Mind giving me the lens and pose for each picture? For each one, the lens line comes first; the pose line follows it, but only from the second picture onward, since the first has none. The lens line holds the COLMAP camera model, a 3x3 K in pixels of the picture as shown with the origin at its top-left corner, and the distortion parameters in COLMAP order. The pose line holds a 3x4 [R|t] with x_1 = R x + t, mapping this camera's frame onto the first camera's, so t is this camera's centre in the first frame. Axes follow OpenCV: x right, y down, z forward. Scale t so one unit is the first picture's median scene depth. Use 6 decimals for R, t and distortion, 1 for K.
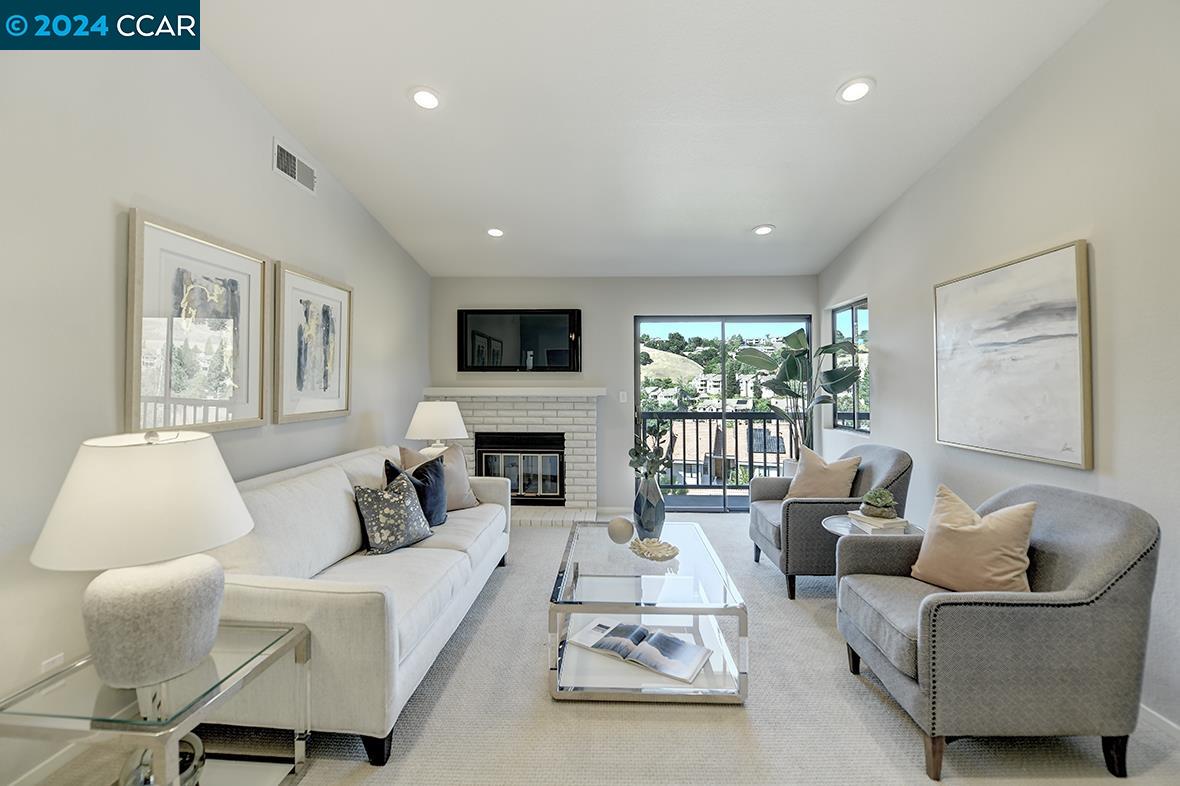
lens RADIAL K [[485.6, 0, 588.3], [0, 485.6, 383.2], [0, 0, 1]] dist [-0.016414, -0.000250]
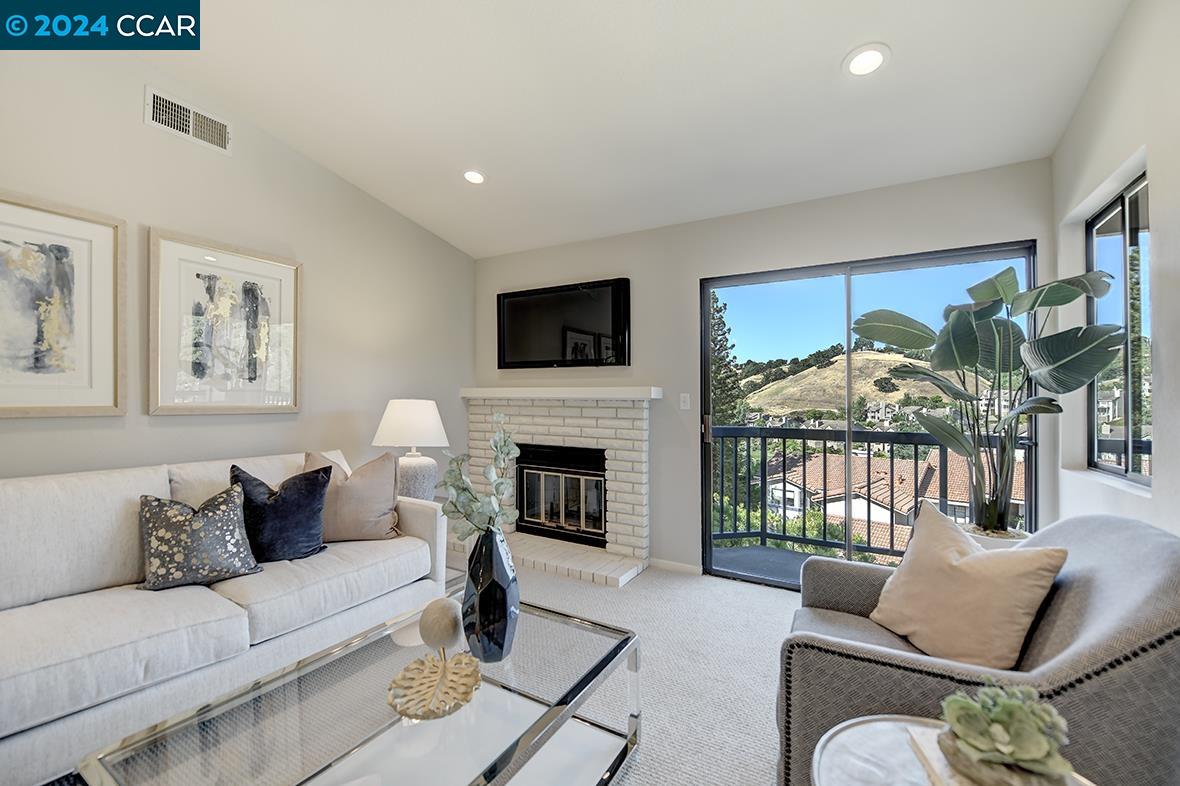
lens RADIAL K [[488.8, 0, 596.8], [0, 488.8, 401.2], [0, 0, 1]] dist [-0.020633, -0.000066]
pose [[0.894360, 0.010540, -0.447224, 0.418196], [-0.010465, 0.999942, 0.002639, 0.044105], [0.447226, 0.002320, 0.894418, 0.529576]]
